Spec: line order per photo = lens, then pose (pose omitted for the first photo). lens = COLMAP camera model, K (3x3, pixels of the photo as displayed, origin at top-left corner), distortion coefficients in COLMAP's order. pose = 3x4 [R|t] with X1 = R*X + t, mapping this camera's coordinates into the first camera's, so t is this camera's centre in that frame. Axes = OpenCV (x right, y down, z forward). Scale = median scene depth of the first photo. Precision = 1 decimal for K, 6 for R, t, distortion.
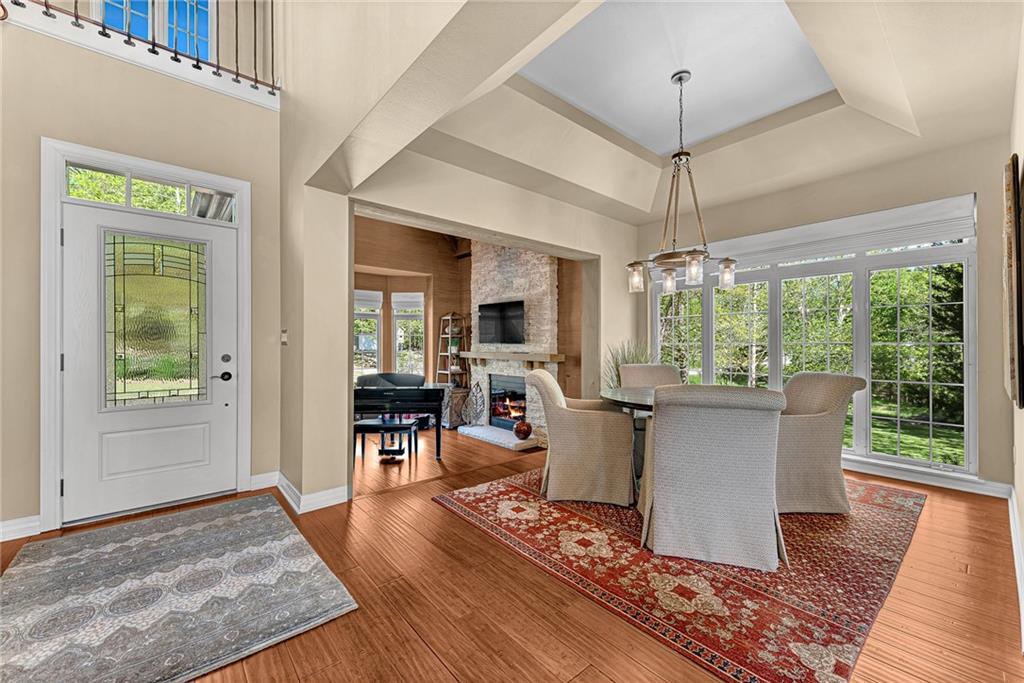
lens RADIAL K [[402.7, 0, 512.4], [0, 402.7, 337.5], [0, 0, 1]] dist [0.007909, -0.002383]
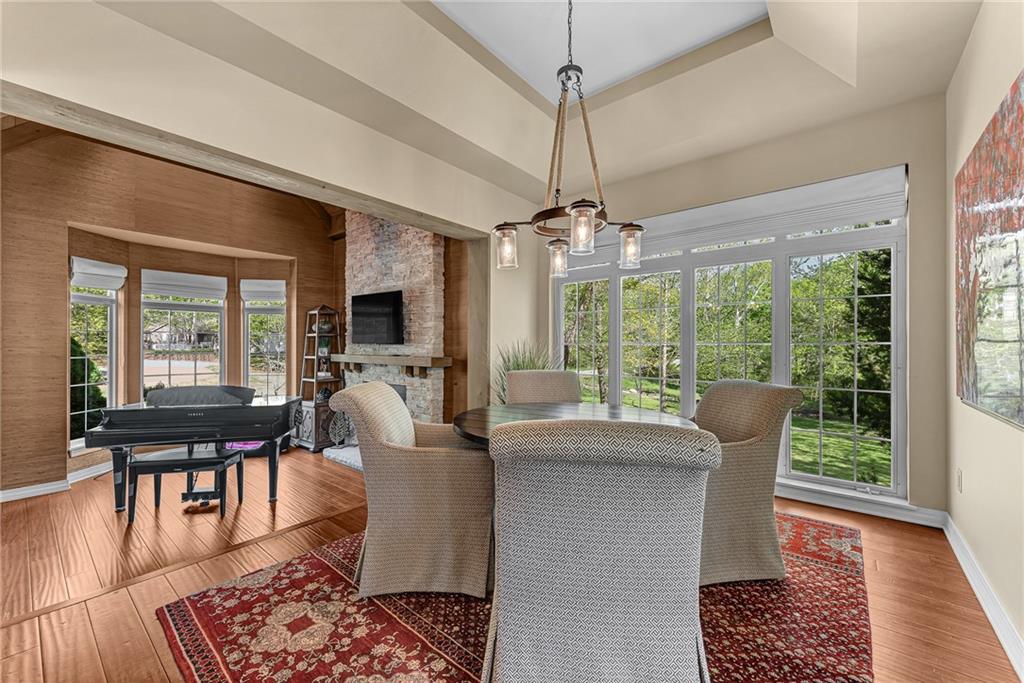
lens RADIAL K [[402.7, 0, 513.2], [0, 402.7, 341.3], [0, 0, 1]] dist [0.007909, -0.002383]
pose [[0.983979, -0.000365, 0.178283, 0.178492], [-0.000986, 0.999971, 0.007490, 0.005350], [-0.178280, -0.007545, 0.983951, 0.298537]]
